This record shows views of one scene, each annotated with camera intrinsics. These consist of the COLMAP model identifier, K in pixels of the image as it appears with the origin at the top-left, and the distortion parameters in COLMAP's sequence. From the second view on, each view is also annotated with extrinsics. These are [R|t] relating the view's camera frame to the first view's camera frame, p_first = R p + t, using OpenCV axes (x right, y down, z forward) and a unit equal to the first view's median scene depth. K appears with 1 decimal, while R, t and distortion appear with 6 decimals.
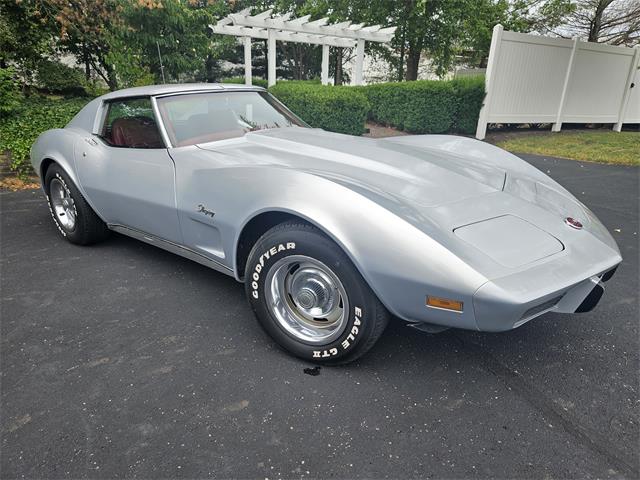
lens RADIAL K [[428.8, 0, 323.3], [0, 428.8, 244.6], [0, 0, 1]] dist [0.070738, -0.057963]
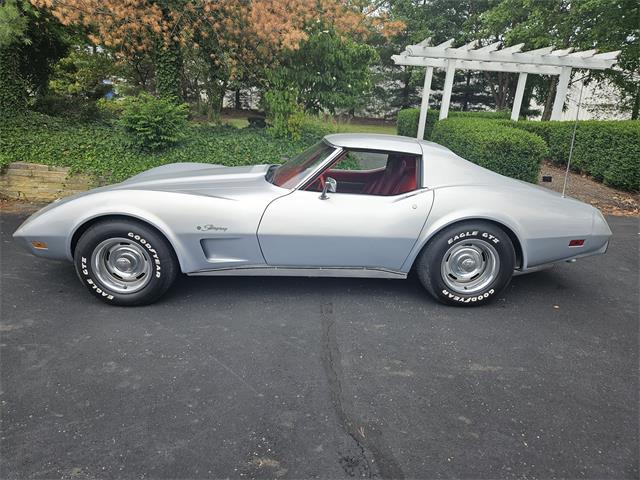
lens RADIAL K [[428.8, 0, 314.4], [0, 428.8, 238.6], [0, 0, 1]] dist [0.070738, -0.057963]
pose [[0.892377, 0.152369, -0.424790, 0.094800], [-0.176875, 0.984058, -0.018596, -0.078818], [0.415184, 0.091730, 0.905101, 0.122234]]
